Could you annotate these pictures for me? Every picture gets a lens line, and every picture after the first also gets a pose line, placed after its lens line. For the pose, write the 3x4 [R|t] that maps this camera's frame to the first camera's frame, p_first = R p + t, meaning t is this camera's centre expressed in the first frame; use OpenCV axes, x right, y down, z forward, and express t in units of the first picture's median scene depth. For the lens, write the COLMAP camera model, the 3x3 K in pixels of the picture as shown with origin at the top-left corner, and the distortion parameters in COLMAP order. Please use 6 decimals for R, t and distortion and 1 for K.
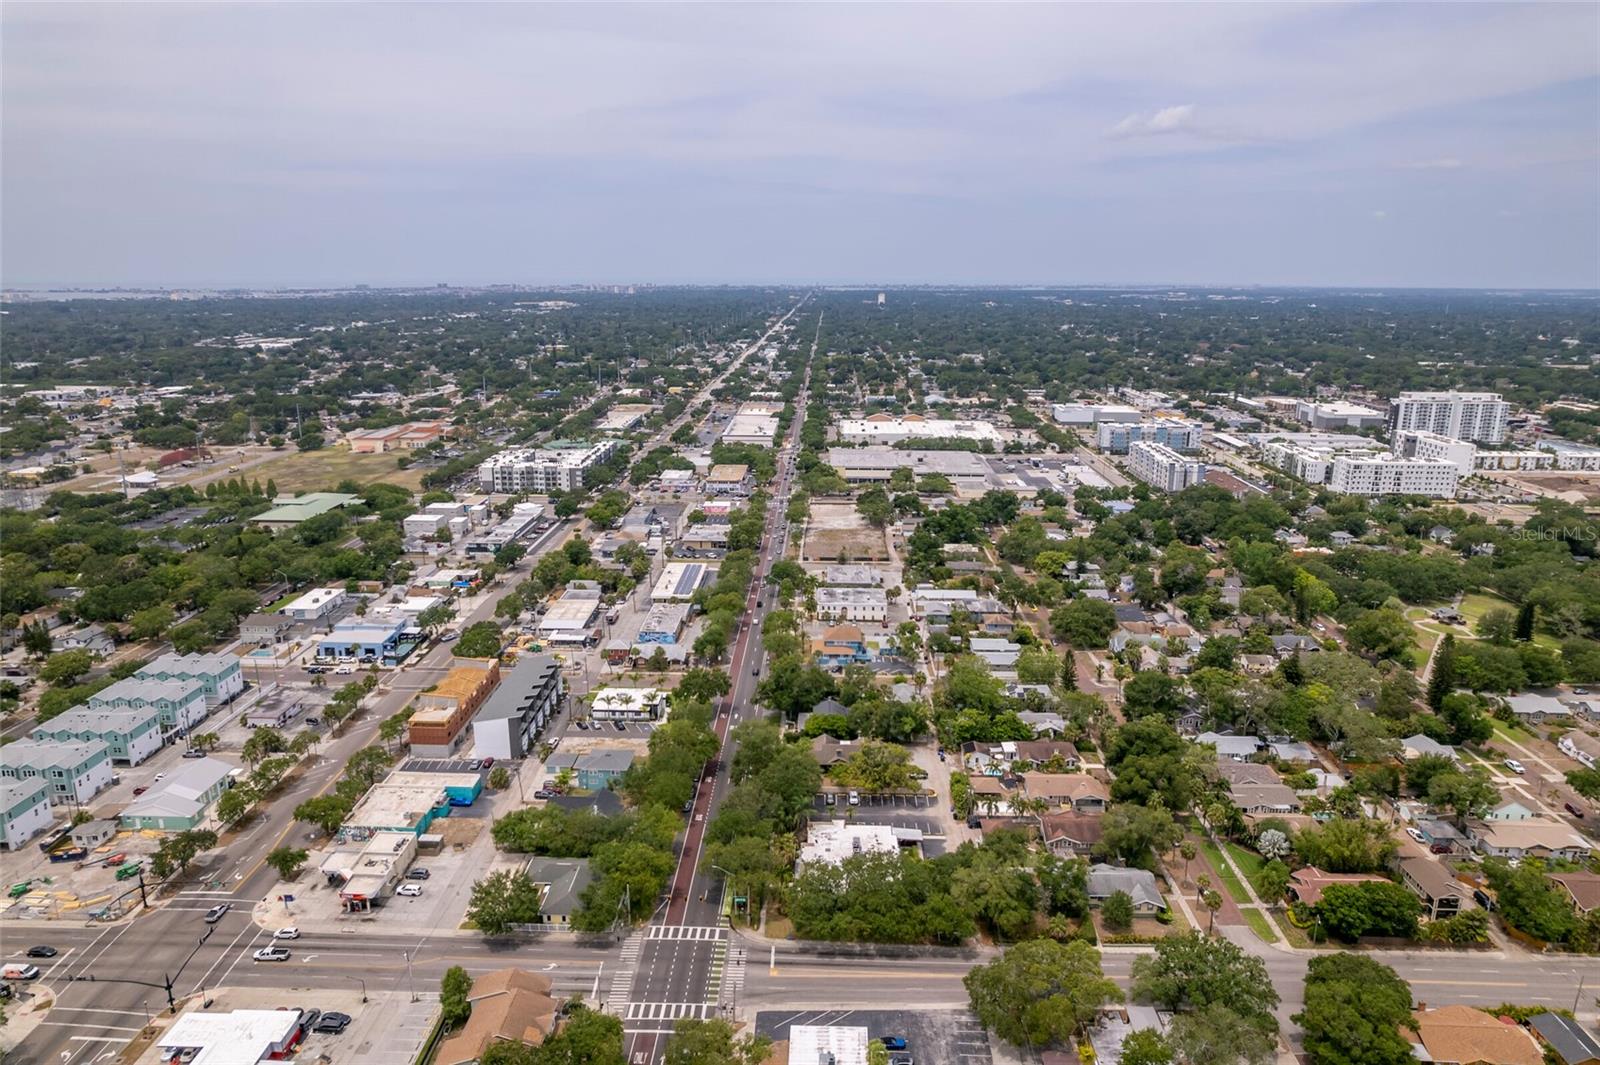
lens RADIAL K [[1015.0, 0, 800.0], [0, 1015.0, 532.5], [0, 0, 1]] dist [-0.068749, 0.053673]
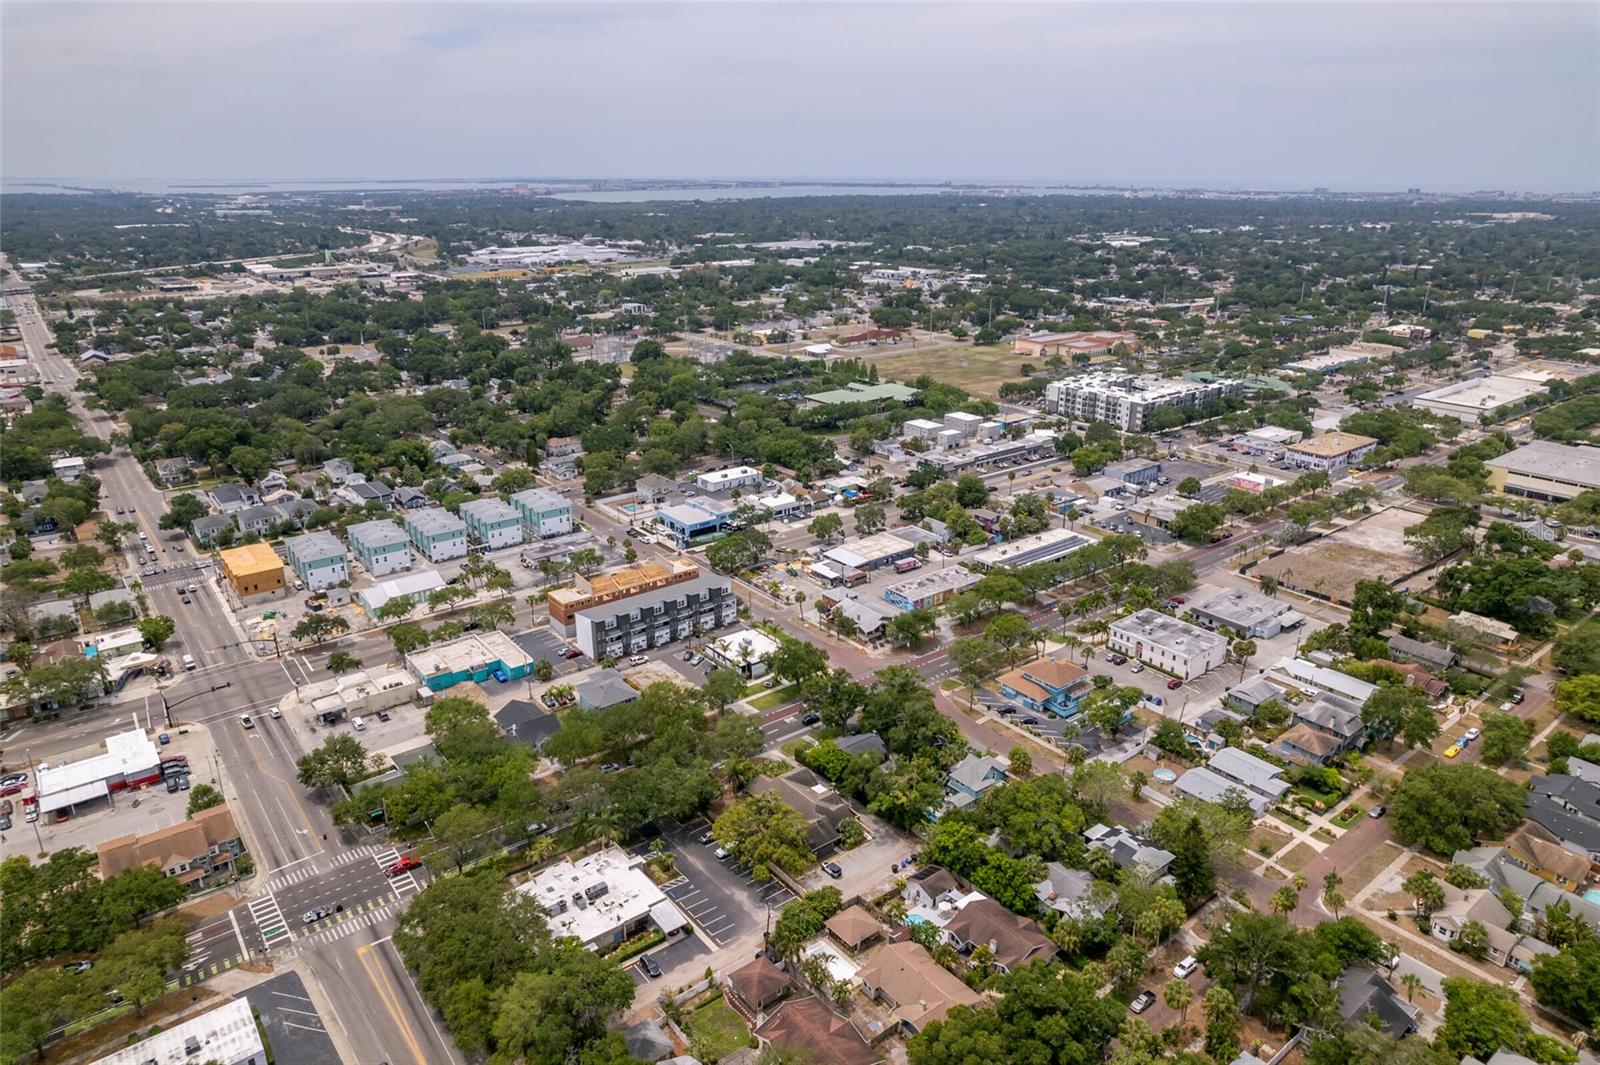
lens RADIAL K [[1015.0, 0, 800.0], [0, 1015.0, 532.5], [0, 0, 1]] dist [-0.068749, 0.053673]
pose [[0.641638, 0.256205, -0.722952, 0.381169], [-0.189671, 0.966288, 0.174102, -0.080145], [0.743186, 0.025413, 0.668602, 0.323747]]
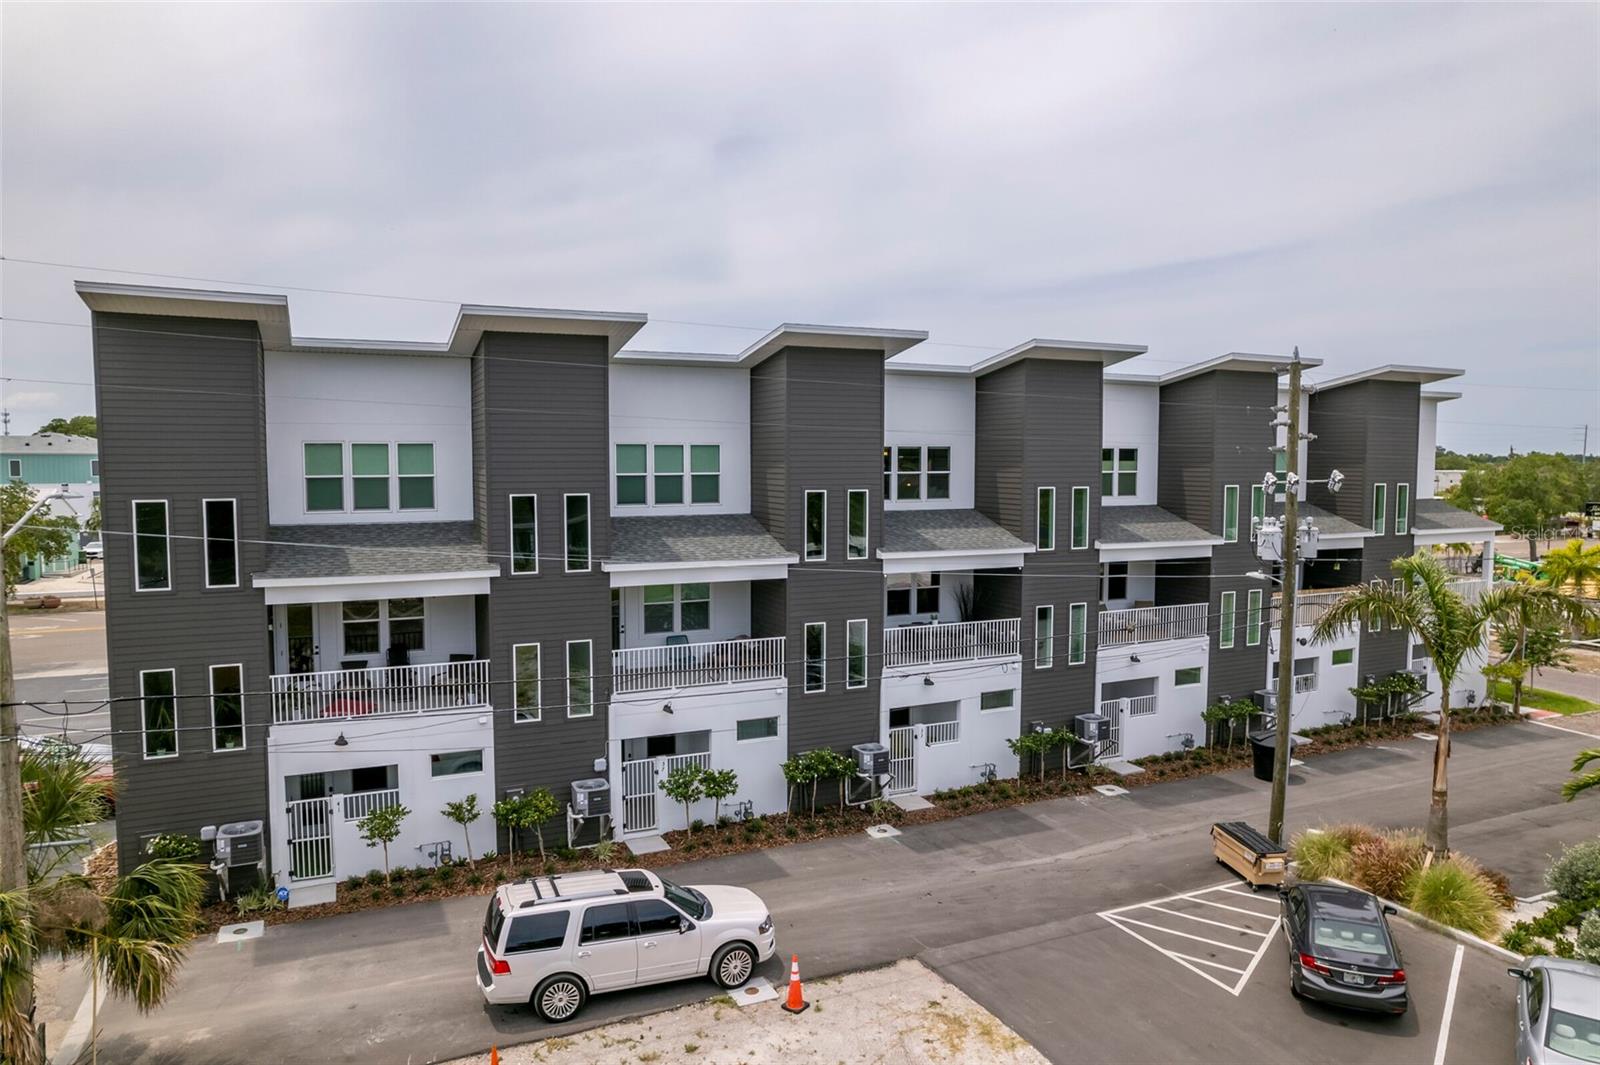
lens RADIAL K [[1015.0, 0, 800.0], [0, 1015.0, 532.5], [0, 0, 1]] dist [-0.068749, 0.053673]
pose [[0.447856, 0.061376, -0.891997, -0.130292], [-0.223730, 0.973596, -0.045340, 0.130323], [0.865662, 0.219872, 0.449762, 0.693780]]
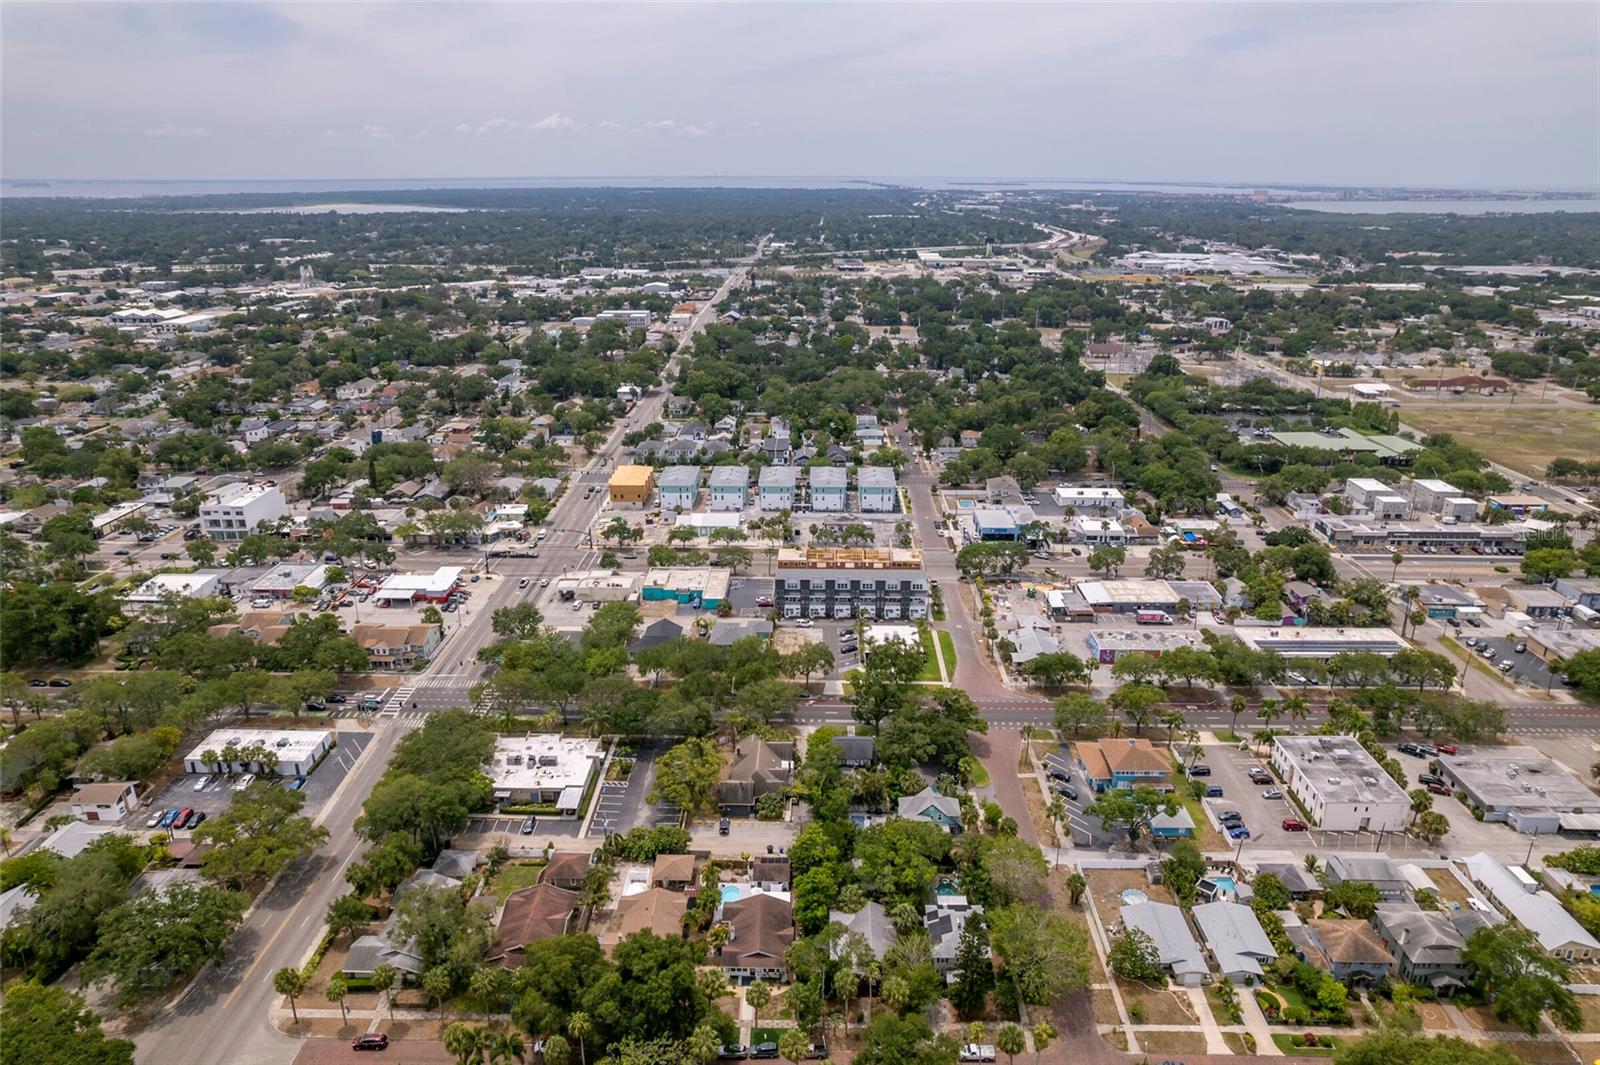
lens RADIAL K [[1015.0, 0, 800.0], [0, 1015.0, 532.5], [0, 0, 1]] dist [-0.068749, 0.053673]
pose [[0.015151, 0.333124, -0.942761, 0.525915], [-0.251888, 0.913732, 0.318819, -0.158225], [0.967638, 0.232640, 0.097754, 0.617540]]
